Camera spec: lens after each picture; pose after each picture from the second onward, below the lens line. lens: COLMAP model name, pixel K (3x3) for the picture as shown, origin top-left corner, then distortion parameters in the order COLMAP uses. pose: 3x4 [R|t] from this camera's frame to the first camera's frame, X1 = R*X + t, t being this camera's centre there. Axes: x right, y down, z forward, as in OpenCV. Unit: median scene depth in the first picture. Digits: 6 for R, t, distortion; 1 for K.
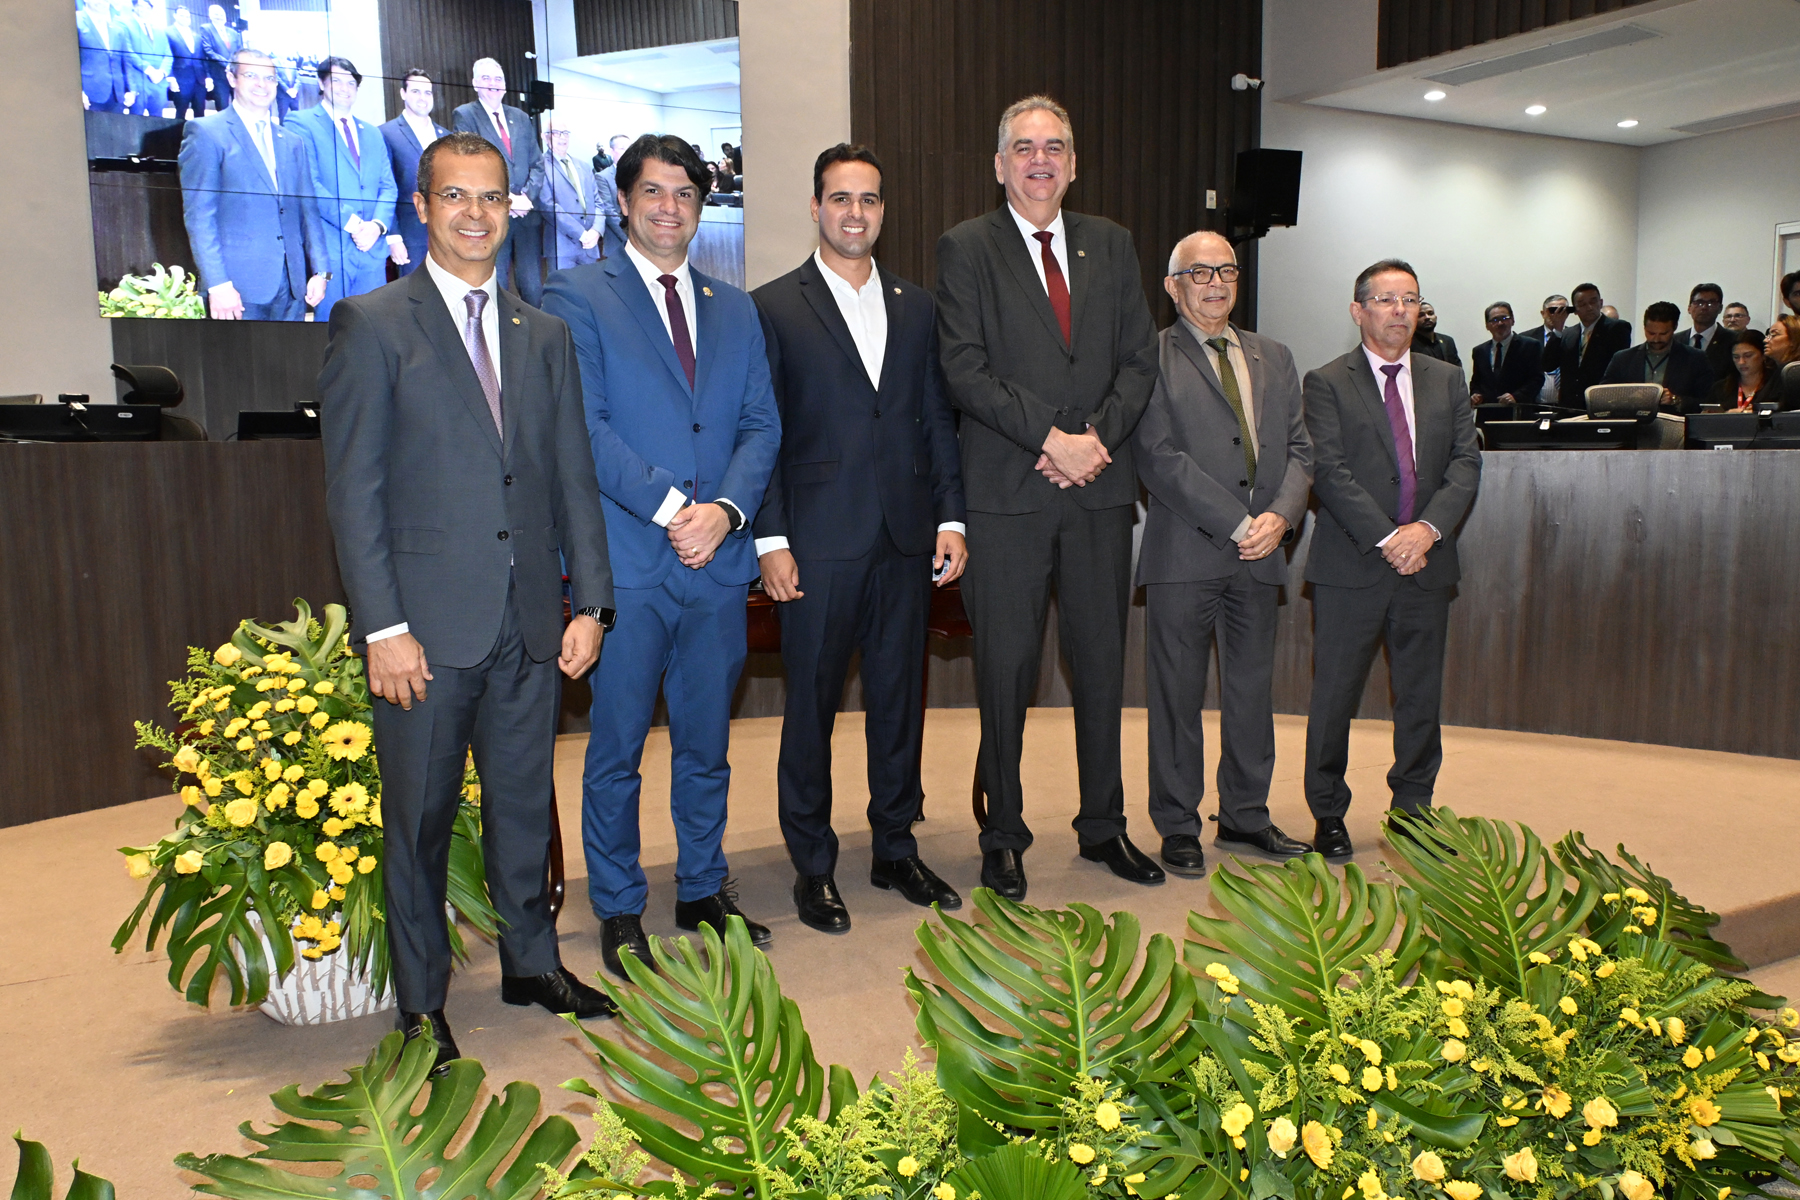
lens RADIAL K [[1414.6, 0, 900.0], [0, 1414.6, 600.0], [0, 0, 1]] dist [0.005100, -0.000633]
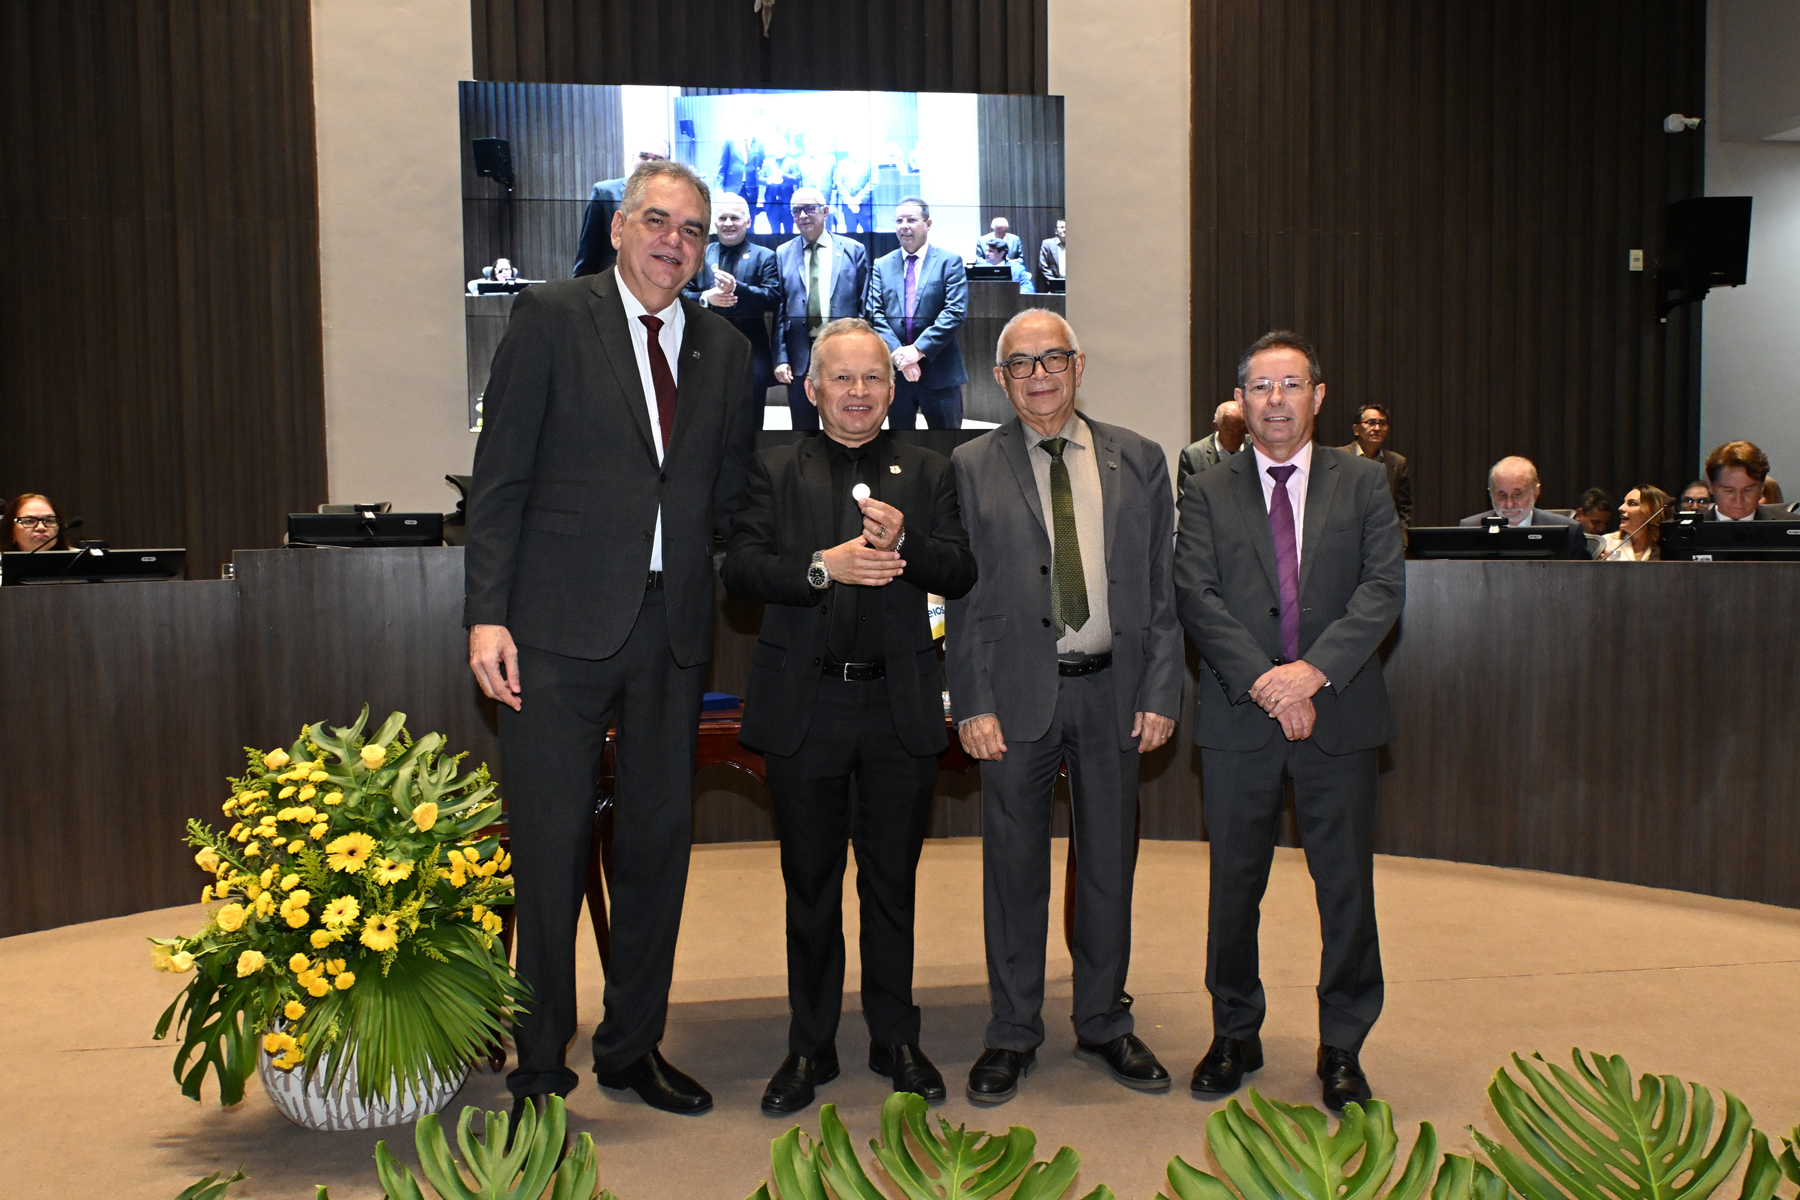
lens RADIAL K [[1457.4, 0, 868.5], [0, 1457.4, 602.5], [0, 0, 1]] dist [0.001140, -0.002101]
pose [[0.942577, 0.006607, -0.333924, 0.313267], [-0.029807, 0.997479, -0.064402, -0.023628], [0.332657, 0.070657, 0.940397, 0.124495]]
